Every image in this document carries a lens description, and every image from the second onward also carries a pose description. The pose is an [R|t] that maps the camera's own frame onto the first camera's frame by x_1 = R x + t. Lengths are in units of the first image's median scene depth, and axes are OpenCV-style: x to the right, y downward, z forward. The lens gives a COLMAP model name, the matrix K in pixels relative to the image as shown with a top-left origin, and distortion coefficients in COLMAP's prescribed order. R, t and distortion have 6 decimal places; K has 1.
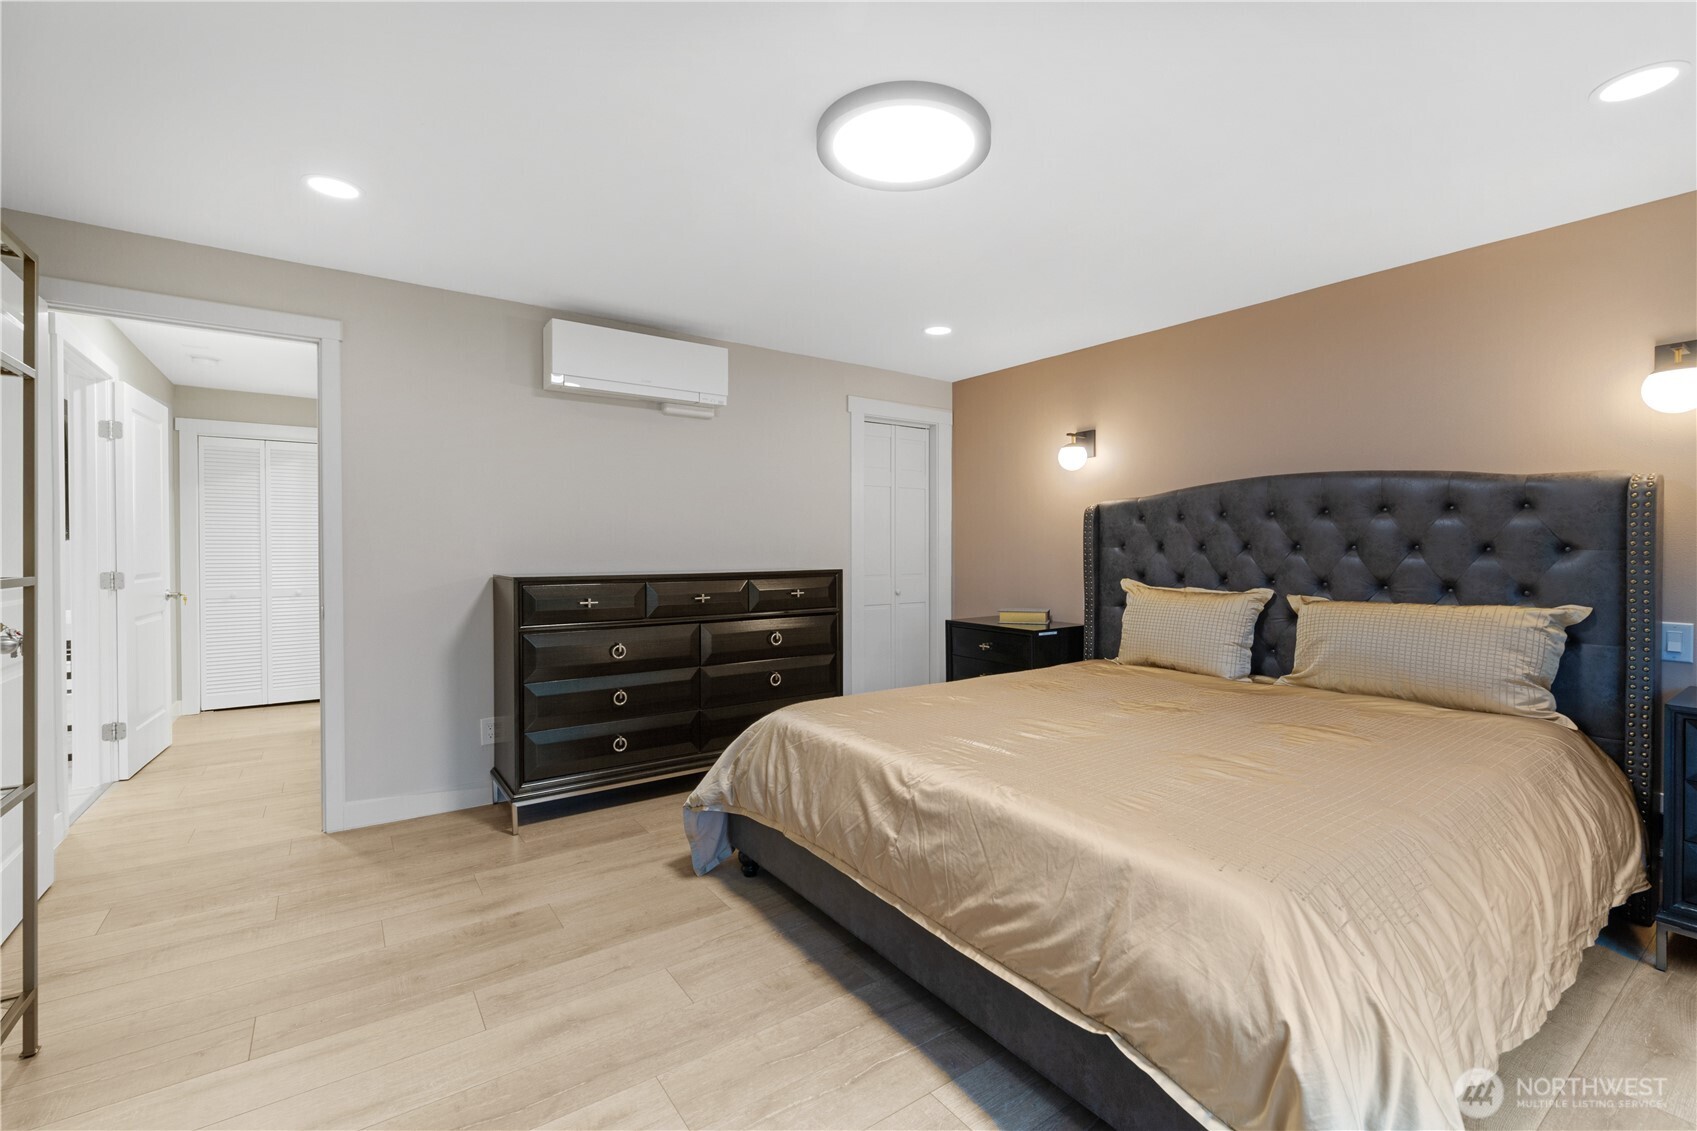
lens RADIAL K [[736.6, 0, 850.9], [0, 736.6, 551.8], [0, 0, 1]] dist [-0.001678, 0.000056]
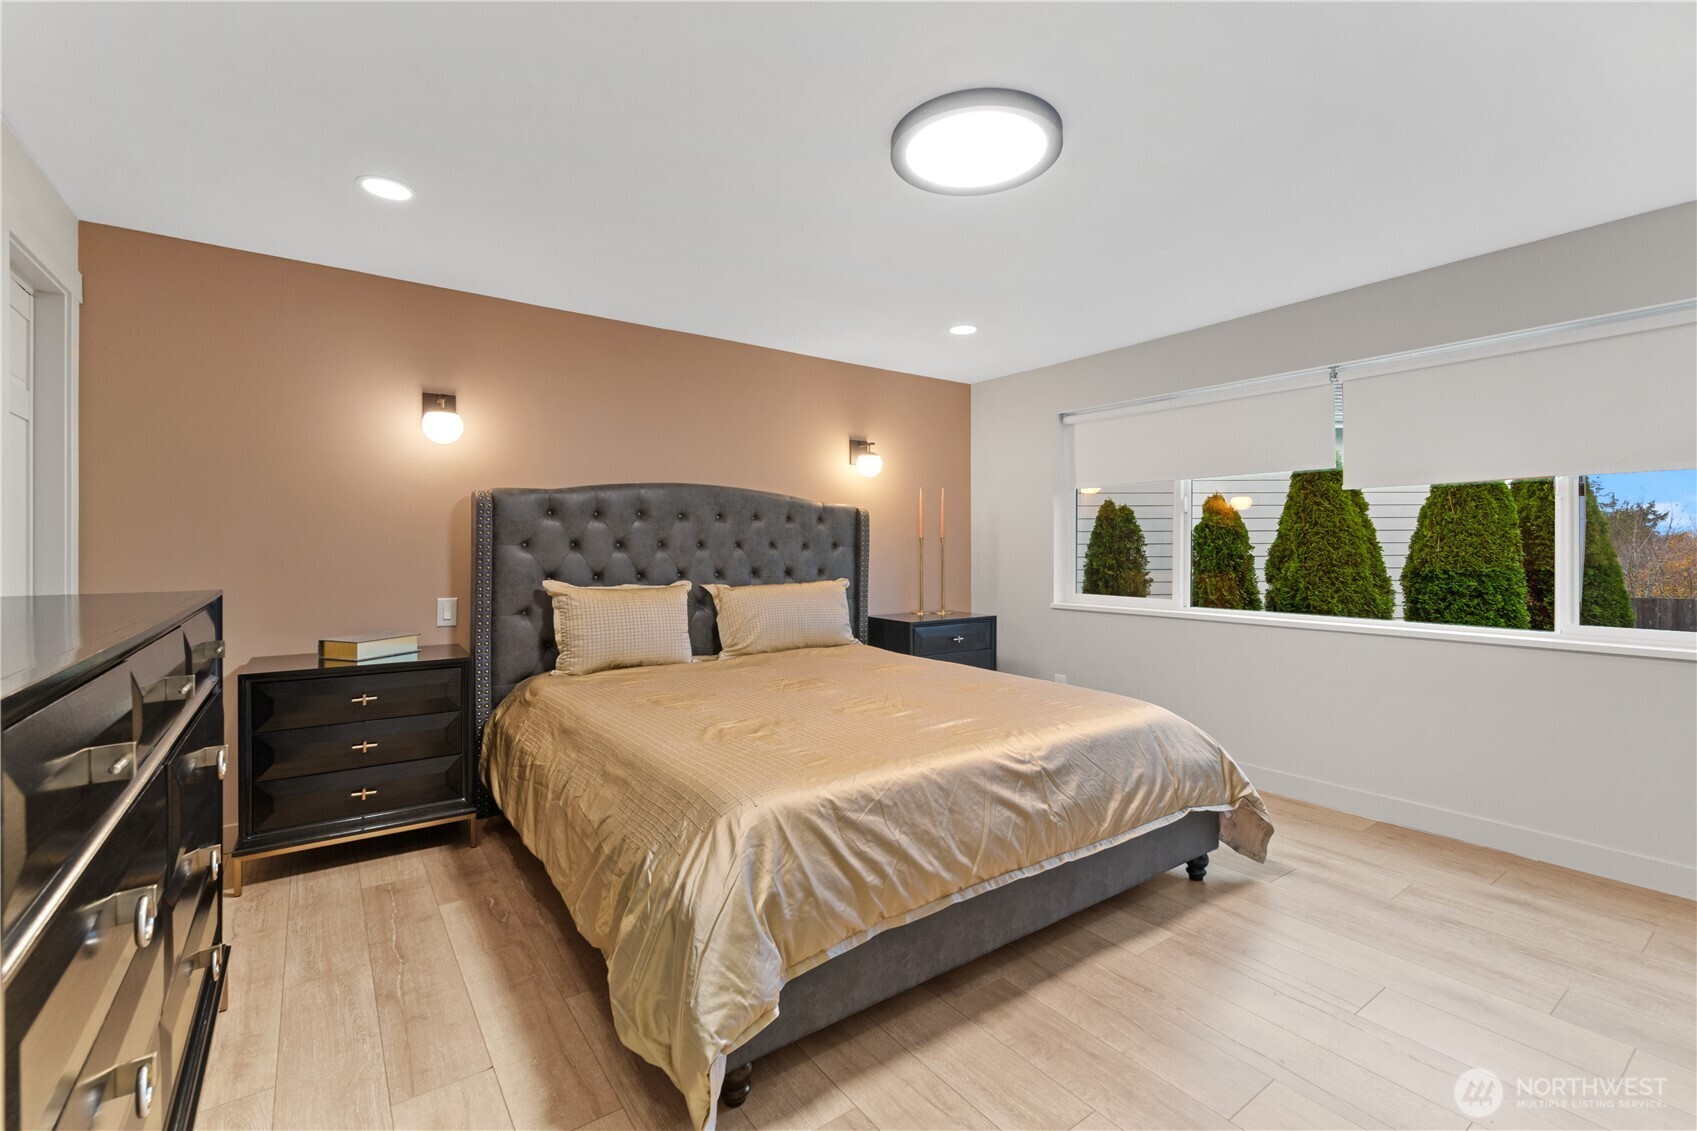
lens RADIAL K [[736.6, 0, 850.9], [0, 736.6, 551.8], [0, 0, 1]] dist [-0.001678, 0.000056]
pose [[-0.008888, -0.004382, 0.999951, -0.819507], [0.007366, 0.999963, 0.004447, 0.001544], [-0.999933, 0.007405, -0.008856, 1.034519]]
